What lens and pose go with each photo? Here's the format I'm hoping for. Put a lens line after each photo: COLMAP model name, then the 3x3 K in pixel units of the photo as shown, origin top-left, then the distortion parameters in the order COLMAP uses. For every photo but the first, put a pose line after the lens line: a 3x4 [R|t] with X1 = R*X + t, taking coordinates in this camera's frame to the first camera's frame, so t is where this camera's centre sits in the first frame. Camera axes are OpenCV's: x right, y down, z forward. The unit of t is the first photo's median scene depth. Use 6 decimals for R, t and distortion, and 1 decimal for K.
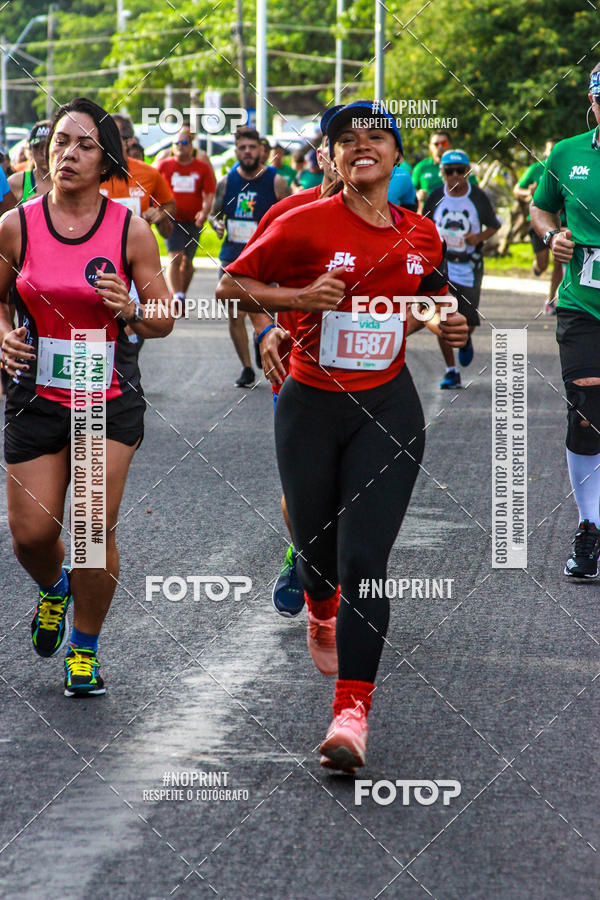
lens RADIAL K [[5386.6, 0, 272.7], [0, 5386.6, 452.6], [0, 0, 1]] dist [0.974415, 28.846390]
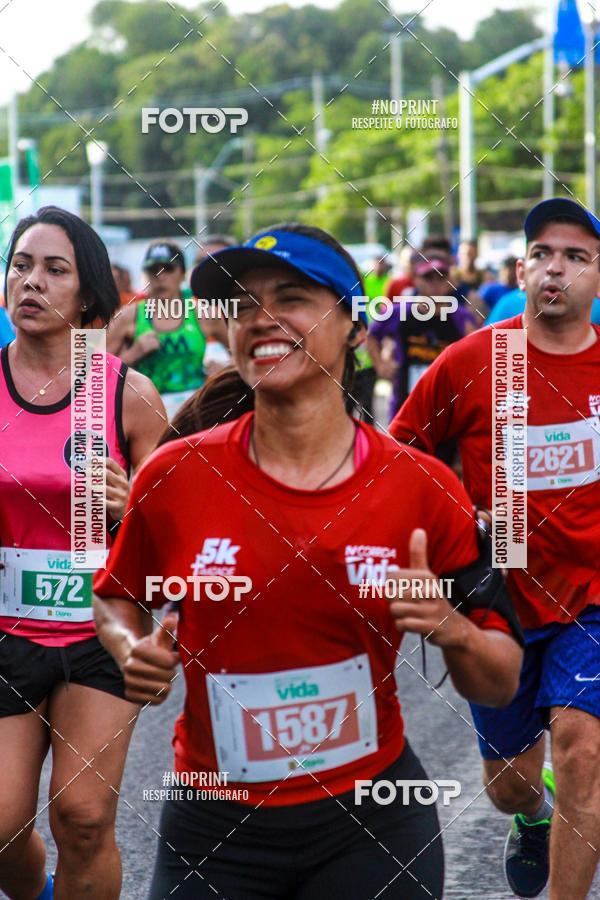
lens RADIAL K [[4687.4, 0, 300.4], [0, 4687.4, 396.5], [0, 0, 1]] dist [1.208025, 12.416074]
pose [[0.998389, -0.026300, -0.050277, 0.009254], [0.024770, 0.999218, -0.030823, -0.008856], [0.051049, 0.029528, 0.998260, 0.168566]]
